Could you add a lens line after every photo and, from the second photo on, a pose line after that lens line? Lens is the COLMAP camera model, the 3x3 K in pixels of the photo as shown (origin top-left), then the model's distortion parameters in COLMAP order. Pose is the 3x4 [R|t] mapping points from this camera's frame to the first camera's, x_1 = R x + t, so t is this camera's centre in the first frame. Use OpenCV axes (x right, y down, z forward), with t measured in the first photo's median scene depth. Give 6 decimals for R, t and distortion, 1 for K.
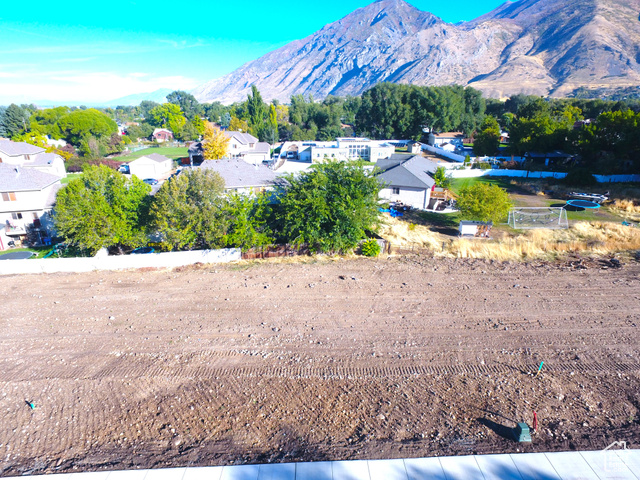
lens RADIAL K [[376.4, 0, 329.1], [0, 376.4, 238.8], [0, 0, 1]] dist [-0.013490, 0.016737]
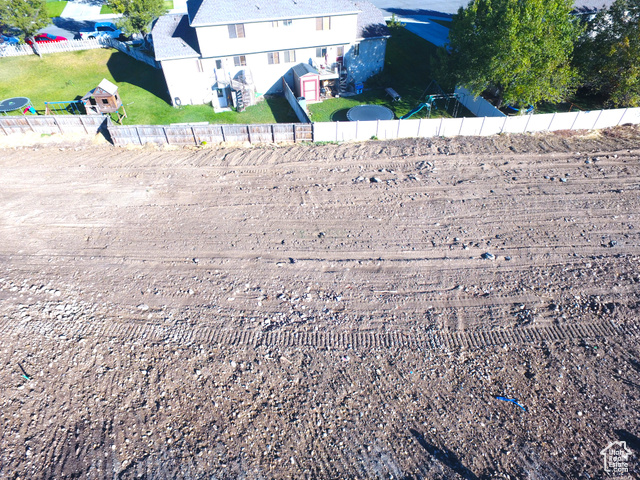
lens RADIAL K [[376.4, 0, 329.1], [0, 376.4, 238.8], [0, 0, 1]] dist [-0.013490, 0.016737]
pose [[0.999934, 0.008309, -0.007877, -0.926361], [-0.004262, 0.908707, 0.417412, -0.040922], [0.010626, -0.417351, 0.908683, 0.183130]]
